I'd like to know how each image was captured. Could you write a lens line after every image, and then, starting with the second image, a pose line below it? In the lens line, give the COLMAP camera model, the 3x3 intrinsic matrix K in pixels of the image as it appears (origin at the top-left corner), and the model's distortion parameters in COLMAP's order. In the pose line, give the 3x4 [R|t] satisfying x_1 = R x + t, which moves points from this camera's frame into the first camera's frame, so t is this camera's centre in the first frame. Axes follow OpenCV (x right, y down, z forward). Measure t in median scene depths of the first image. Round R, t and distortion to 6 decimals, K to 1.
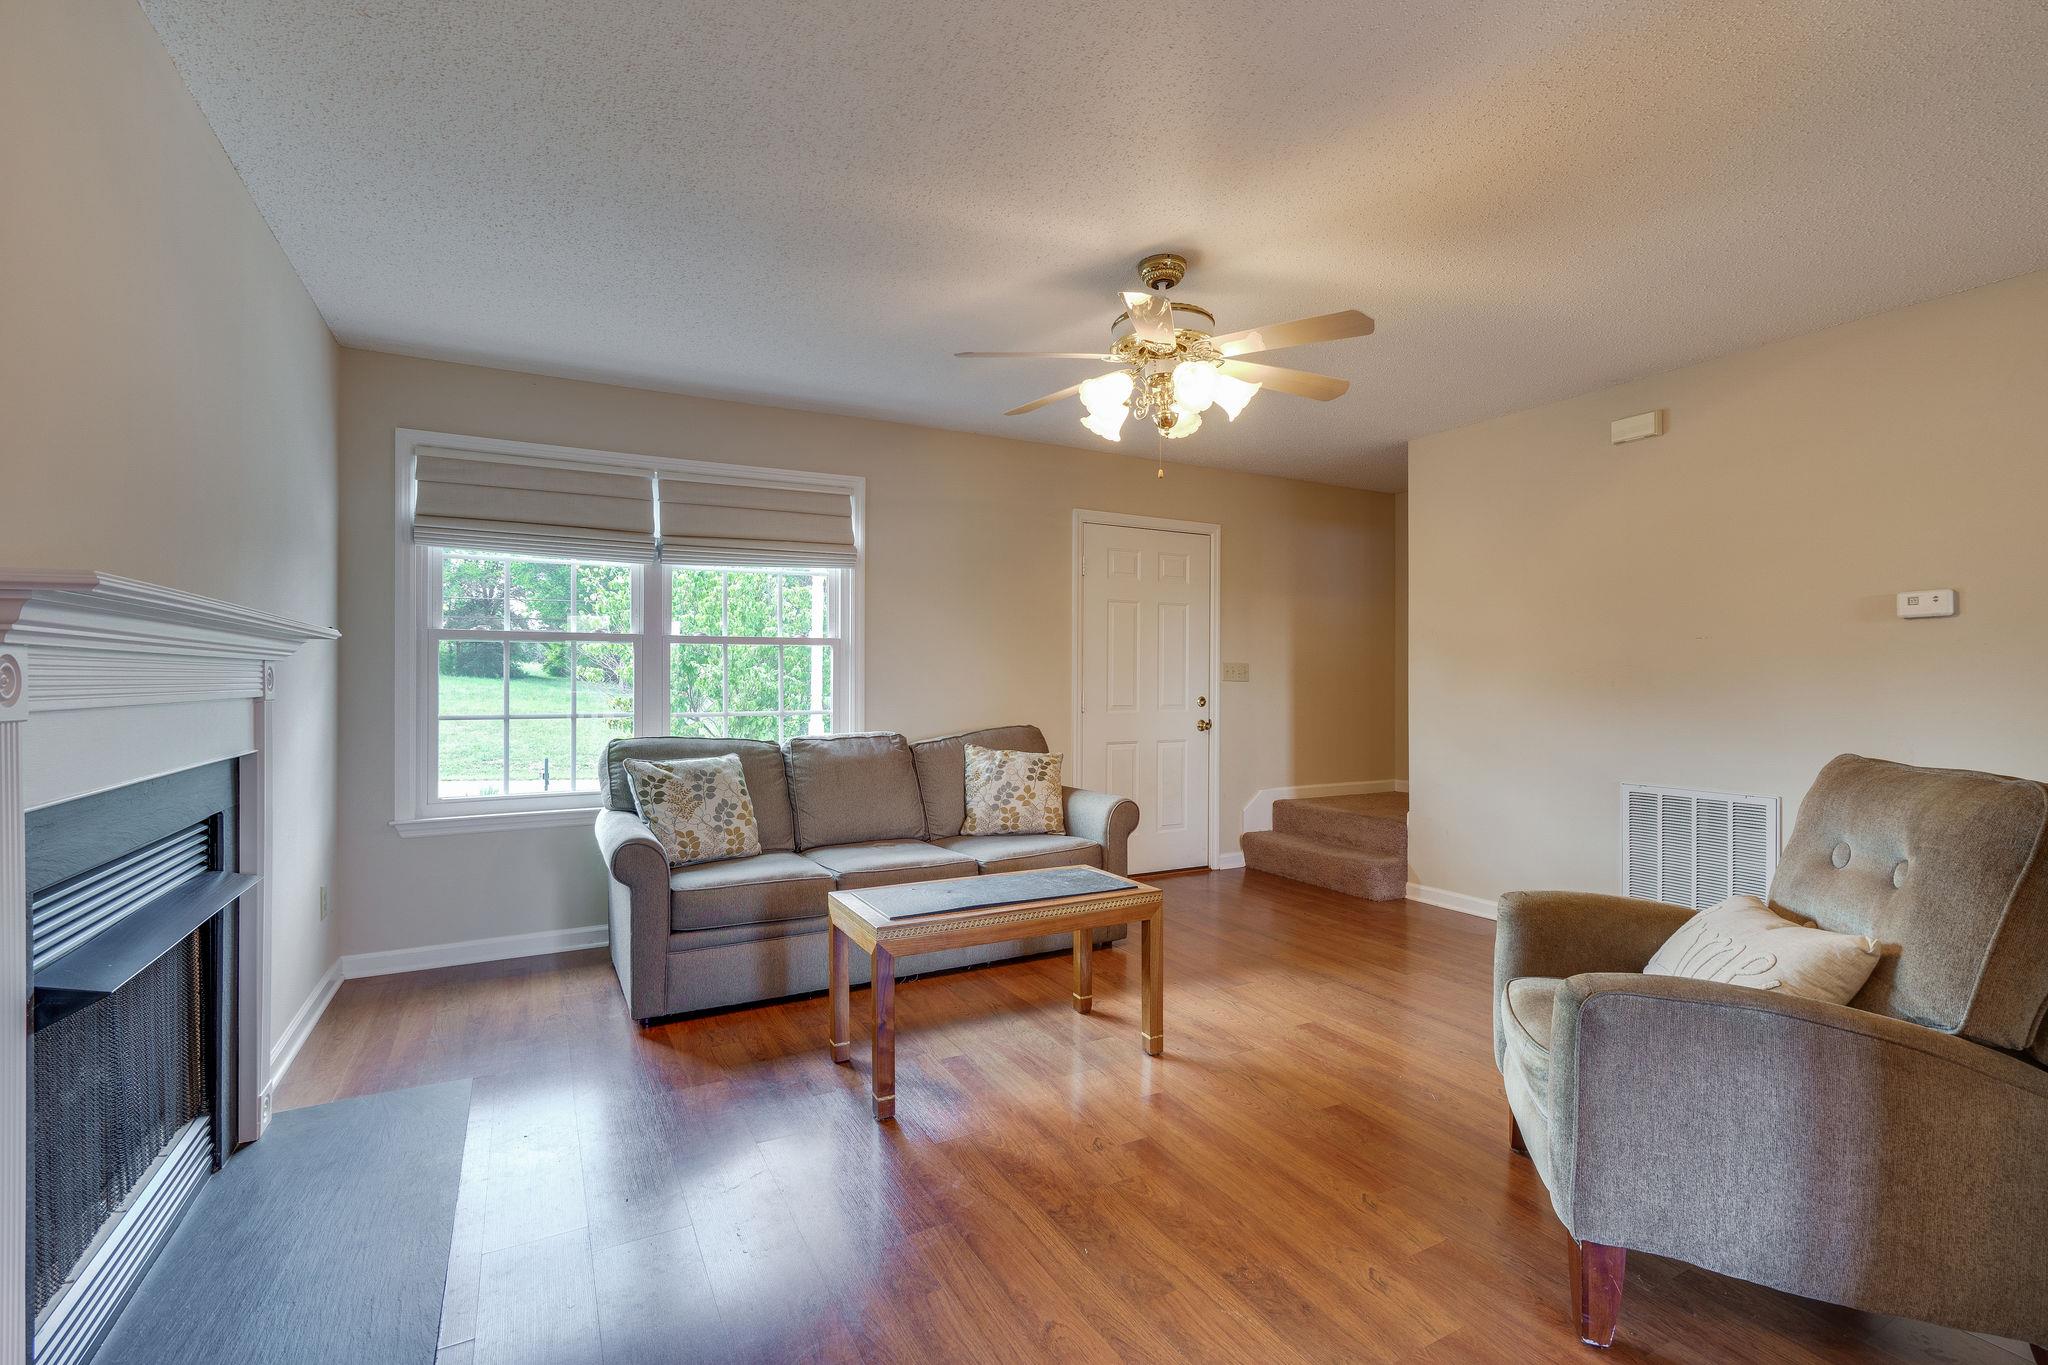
lens RADIAL K [[926.5, 0, 1024.0], [0, 926.5, 677.8], [0, 0, 1]] dist [0.000479, 0.001596]
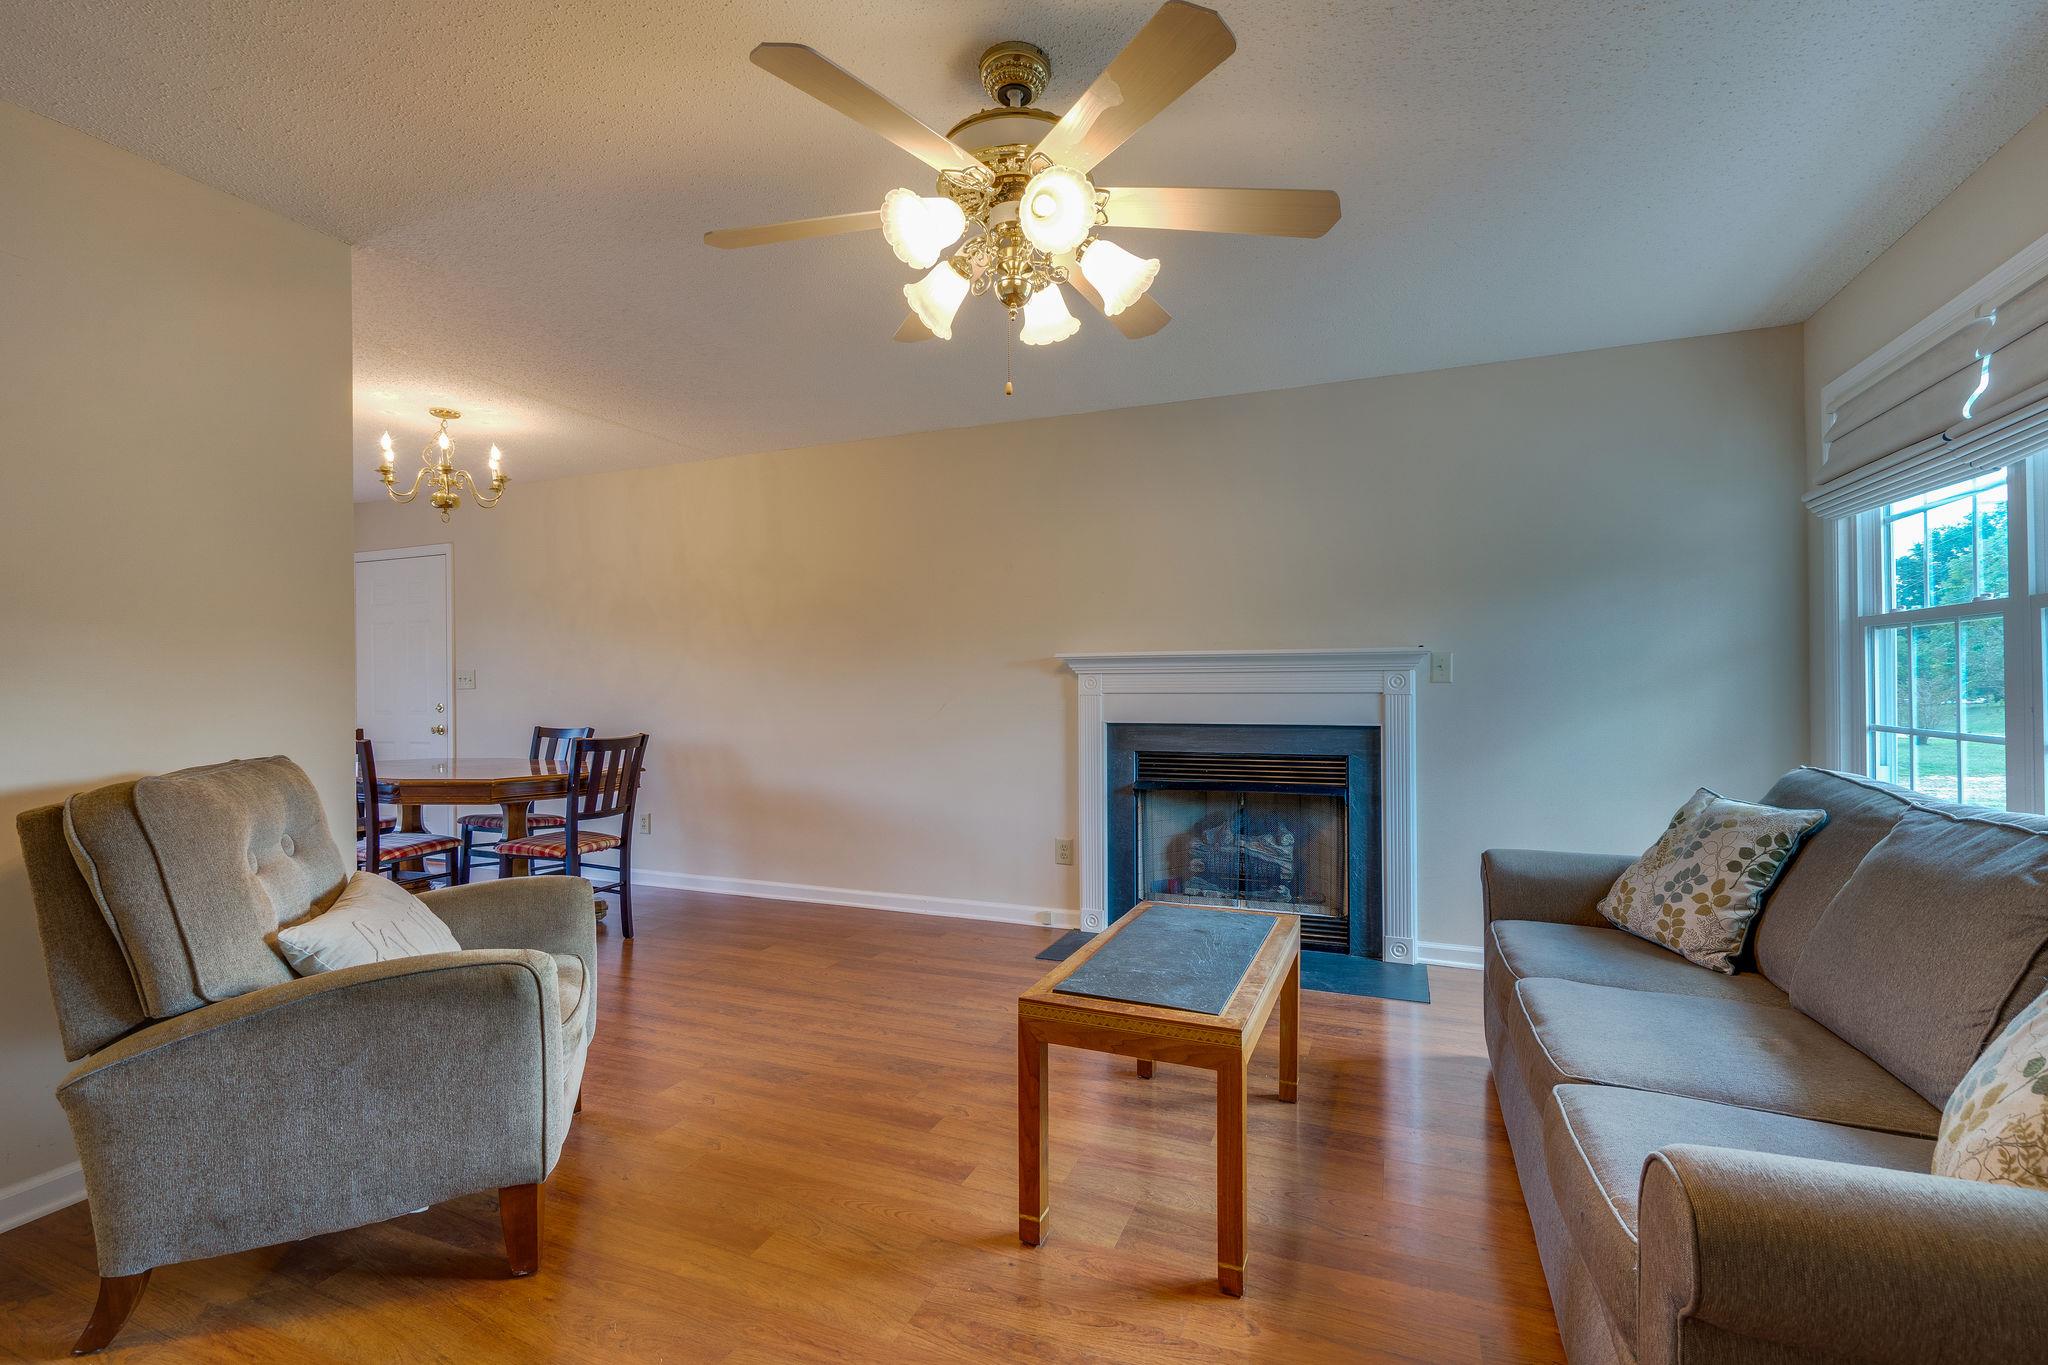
lens RADIAL K [[932.8, 0, 1029.2], [0, 932.8, 682.2], [0, 0, 1]] dist [-0.000351, 0.000004]
pose [[-0.778065, -0.000597, -0.628183, 0.590571], [0.004977, 0.999962, -0.007115, 0.007218], [0.628164, -0.008662, -0.778033, 1.596204]]
